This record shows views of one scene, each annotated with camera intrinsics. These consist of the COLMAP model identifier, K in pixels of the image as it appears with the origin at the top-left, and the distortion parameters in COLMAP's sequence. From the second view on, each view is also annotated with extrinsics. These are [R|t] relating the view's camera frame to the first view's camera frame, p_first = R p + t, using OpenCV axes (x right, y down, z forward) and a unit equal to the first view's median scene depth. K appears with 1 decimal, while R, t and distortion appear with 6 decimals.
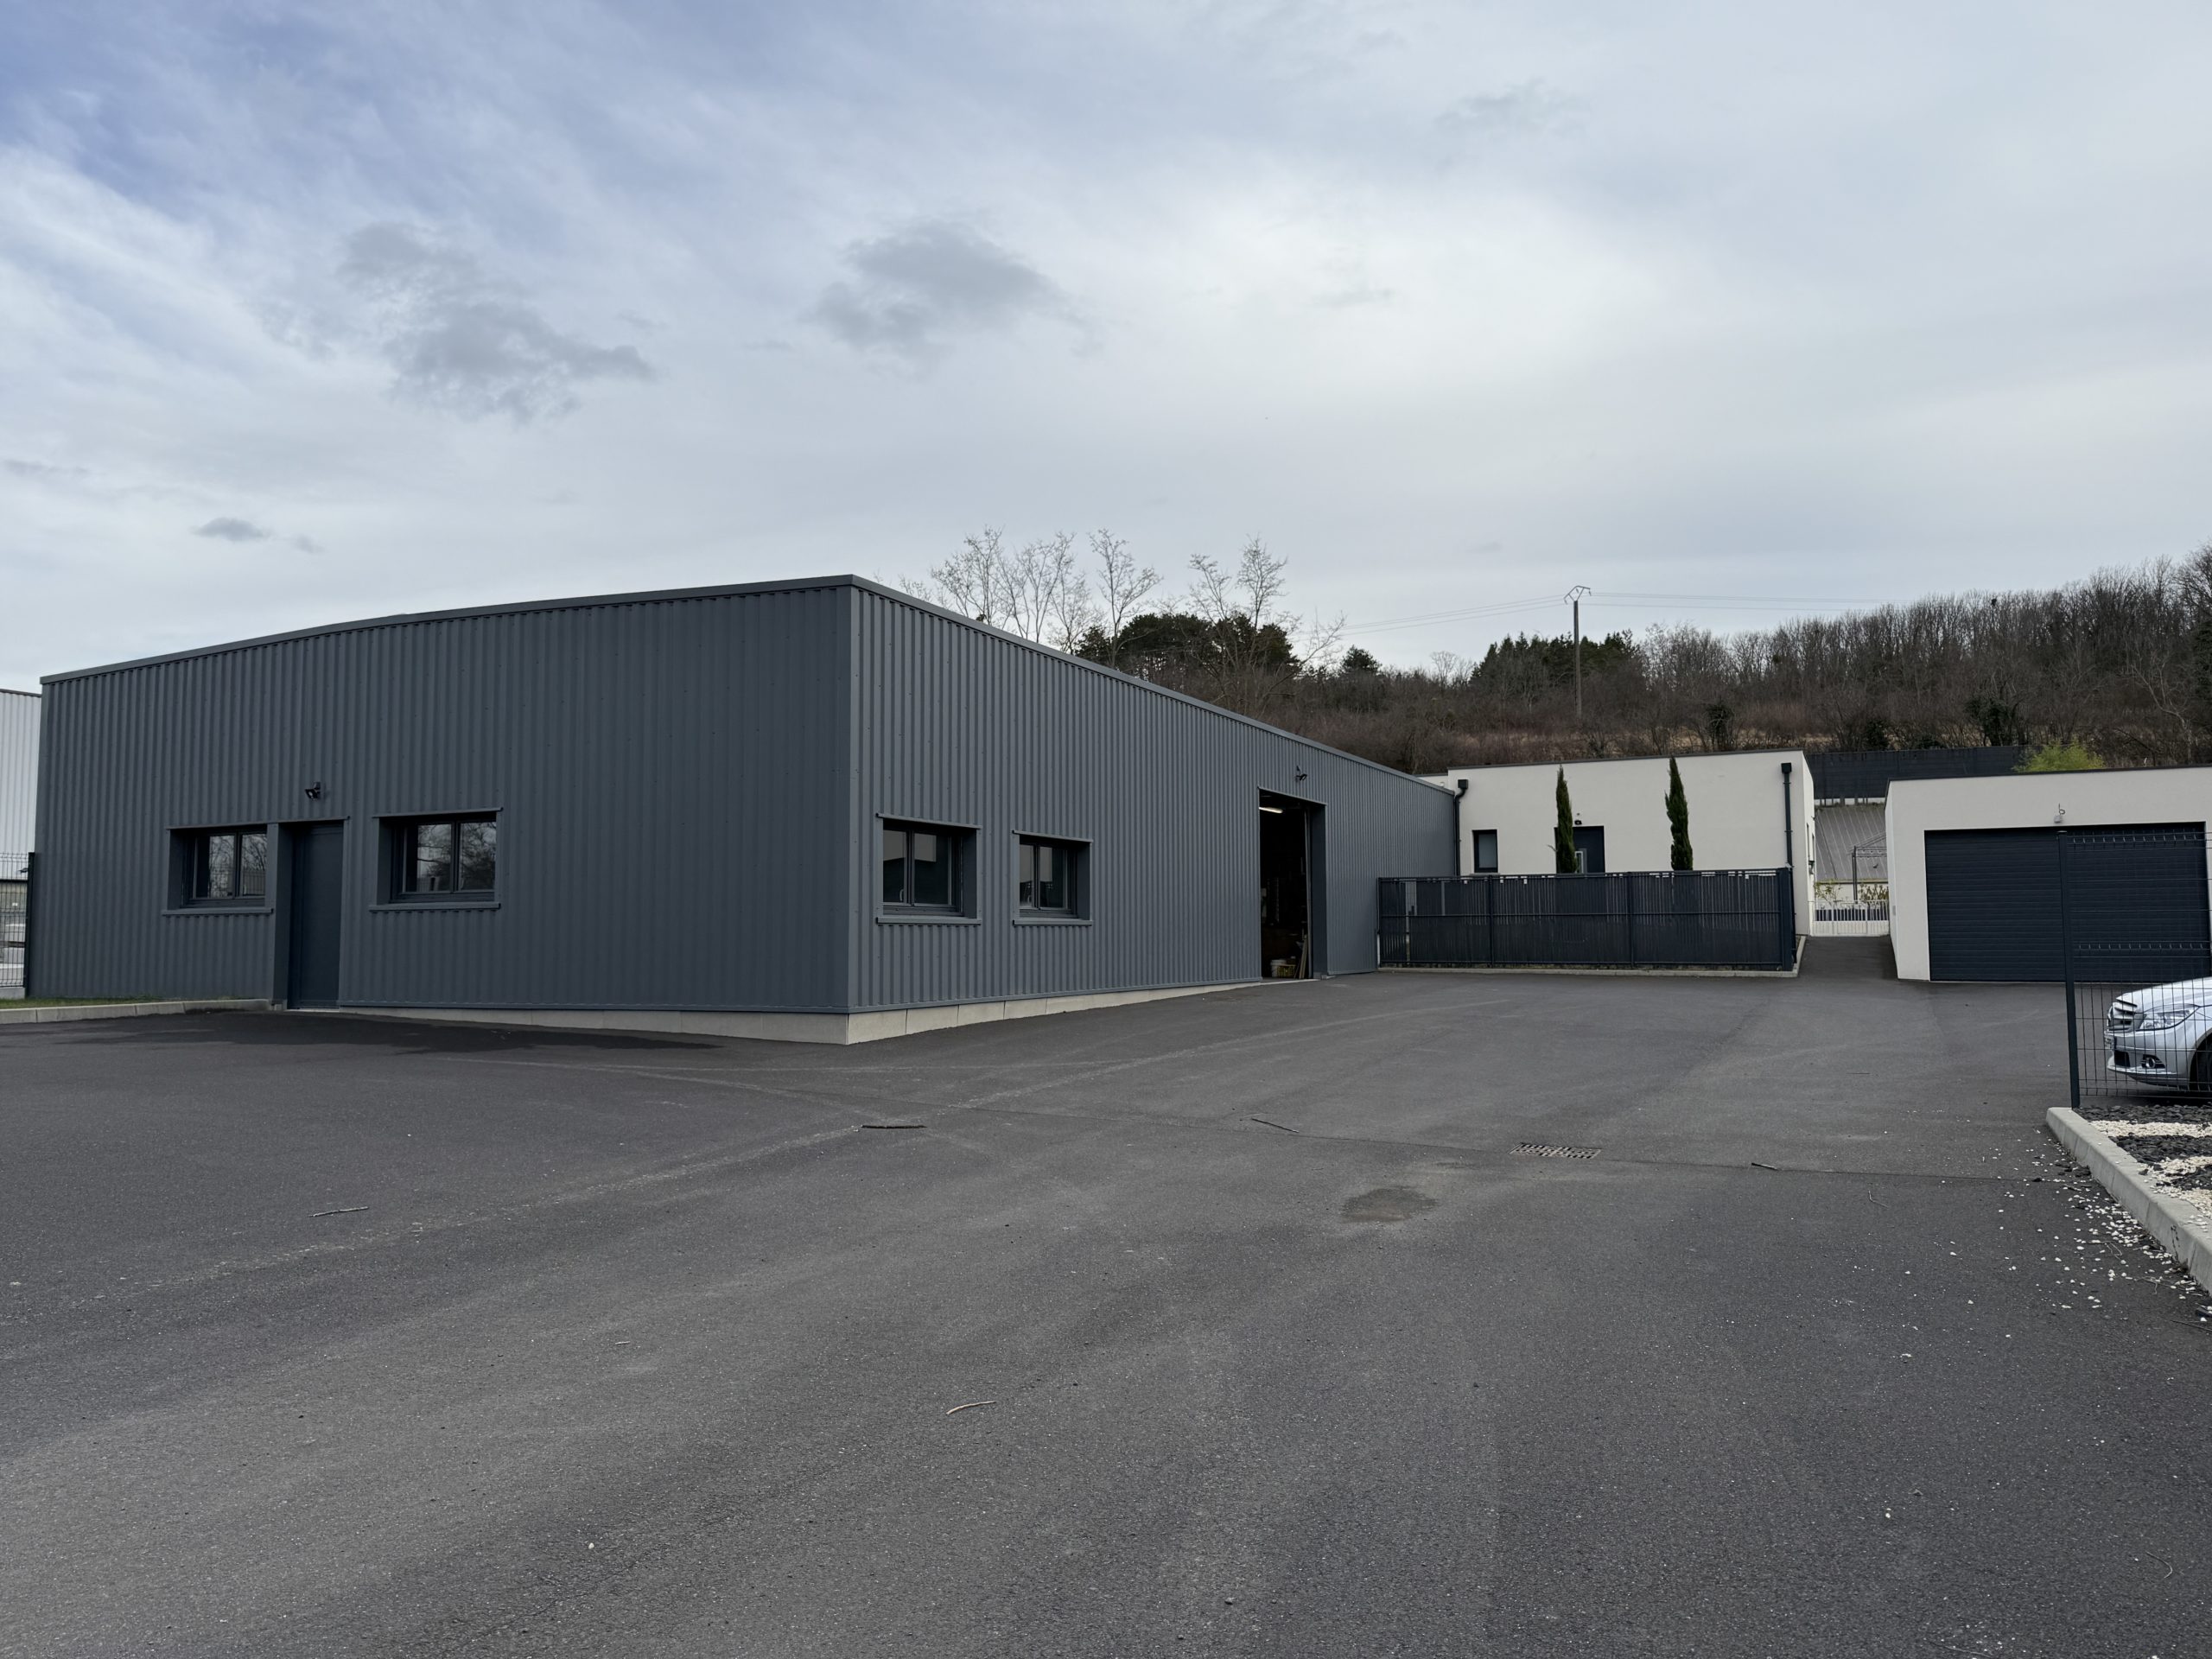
lens RADIAL K [[1538.9, 0, 1097.1], [0, 1538.9, 828.4], [0, 0, 1]] dist [-0.004563, -0.008922]
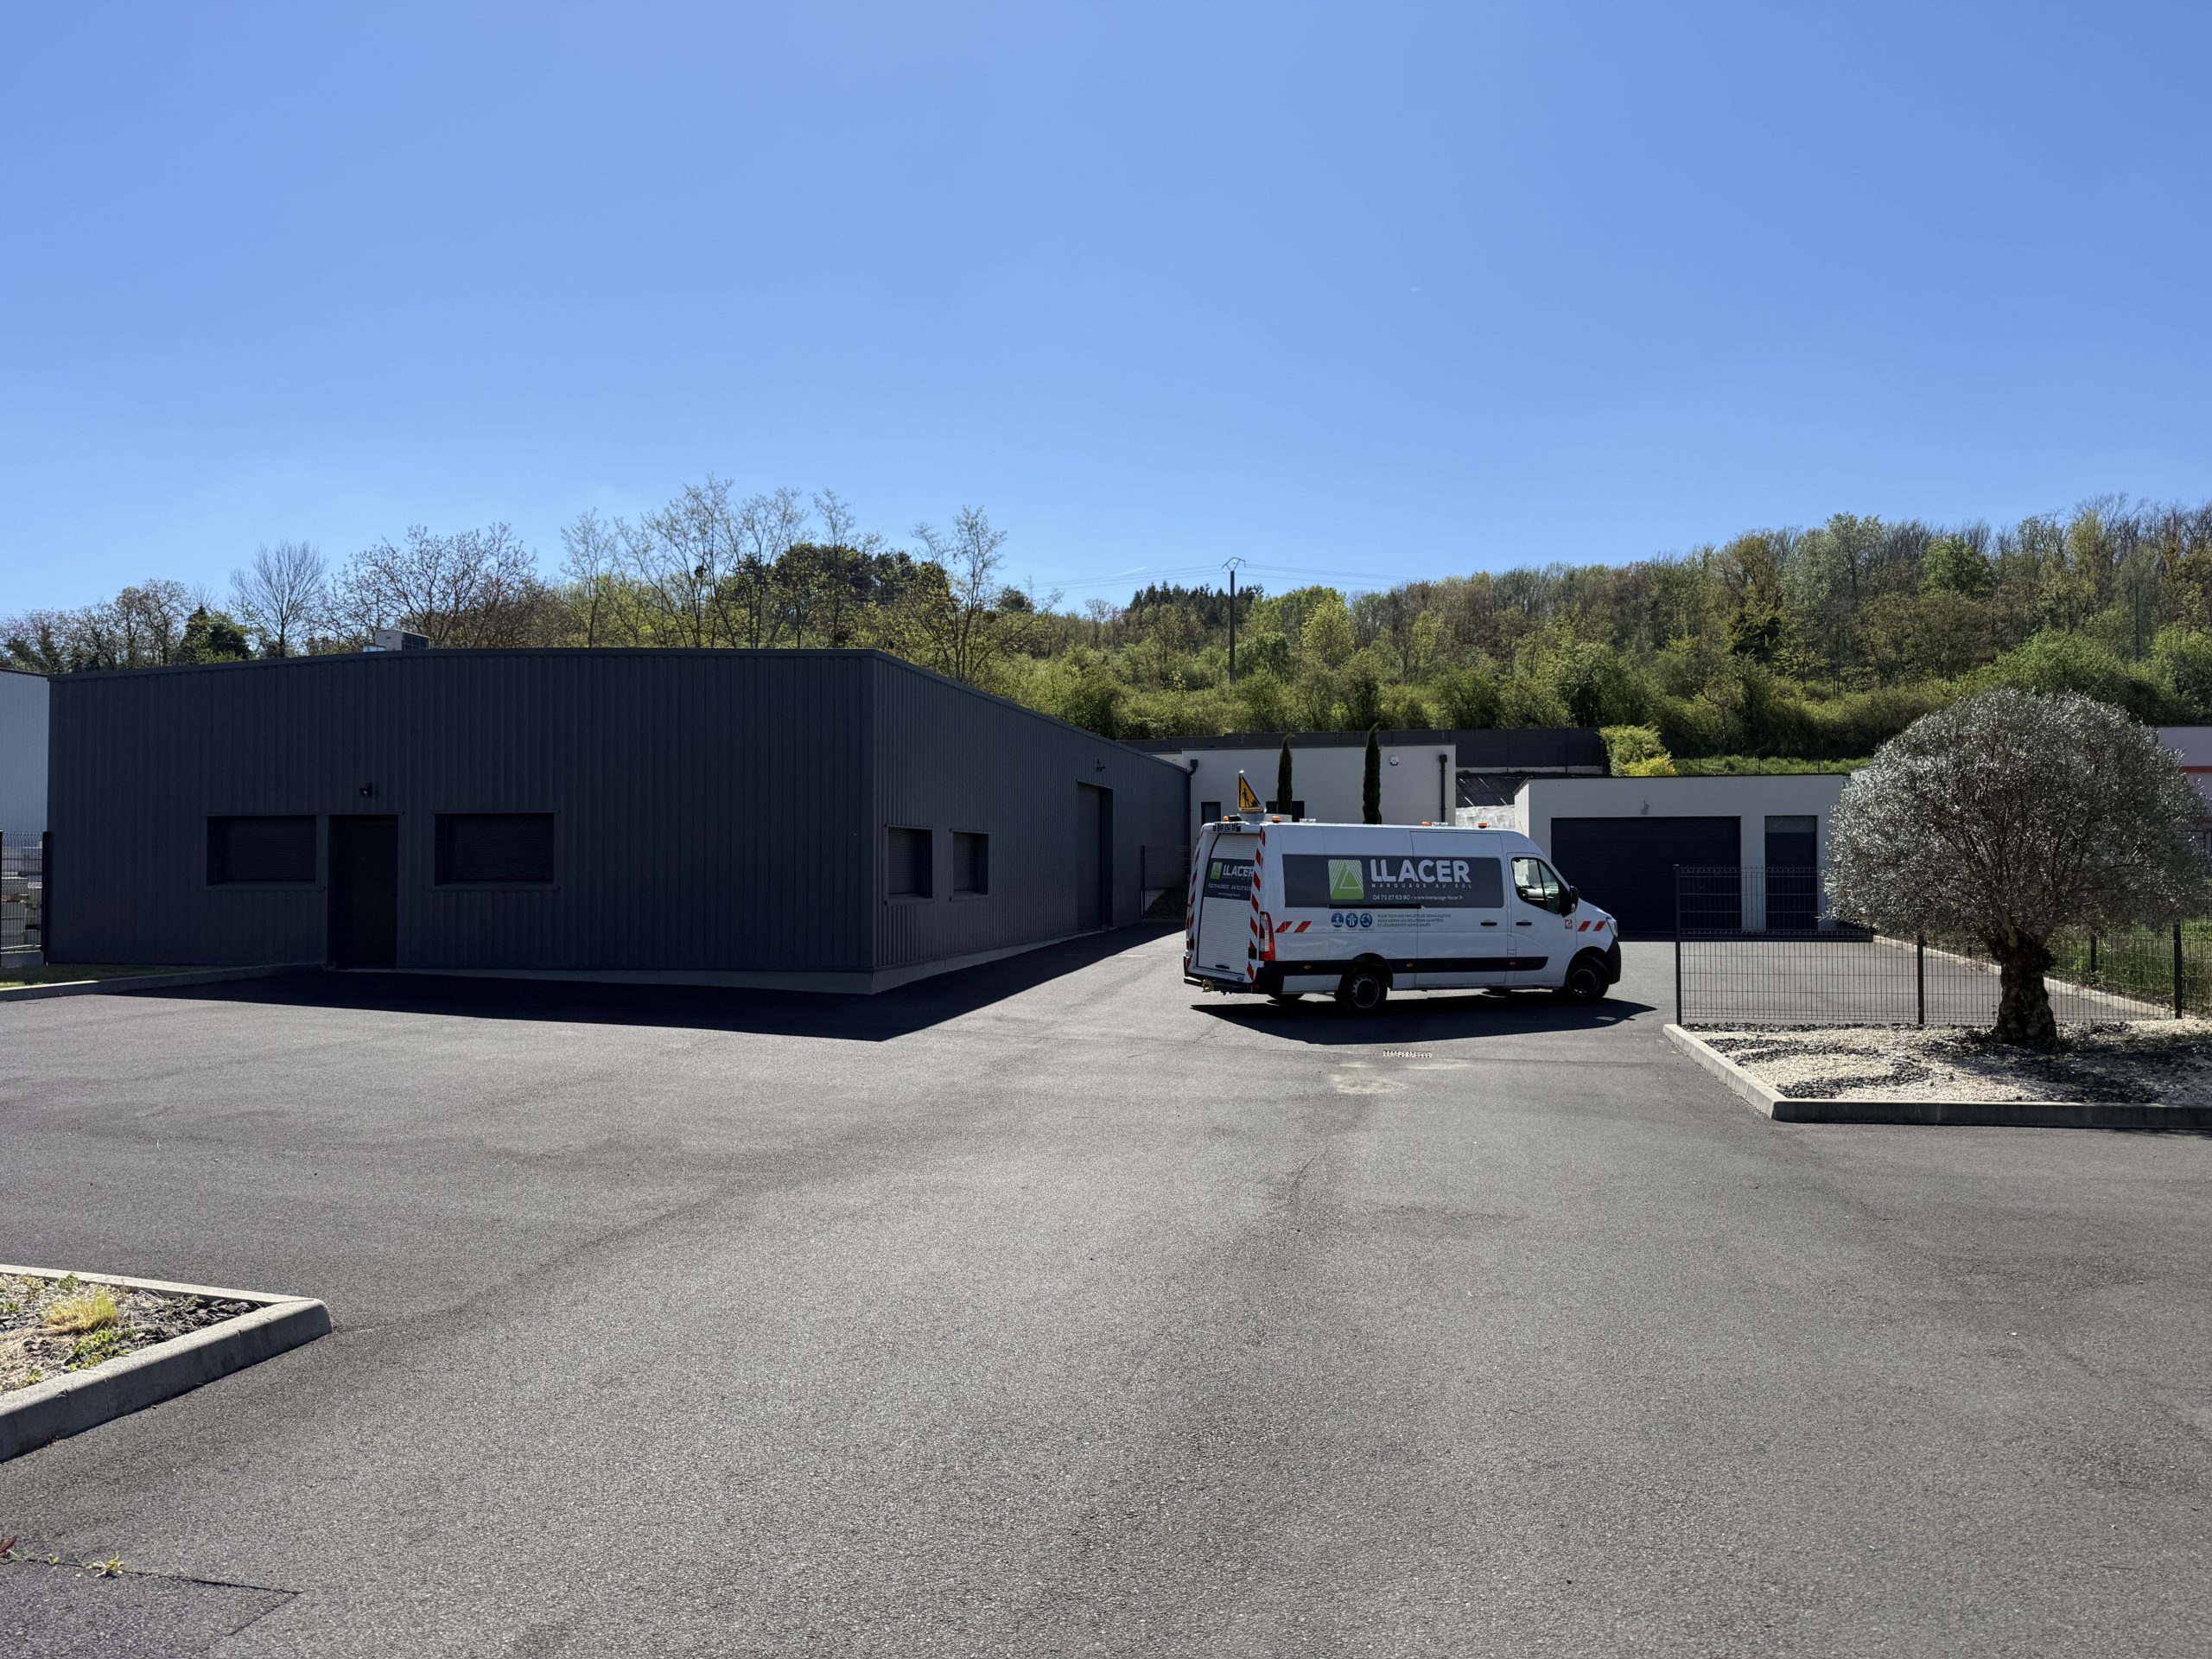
lens RADIAL K [[1538.9, 0, 1106.4], [0, 1538.9, 835.8], [0, 0, 1]] dist [-0.004563, -0.008922]
pose [[0.969768, 0.009762, 0.243834, -0.118774], [-0.022696, 0.998477, 0.050289, -0.030093], [-0.242972, -0.054303, 0.968512, -0.149901]]
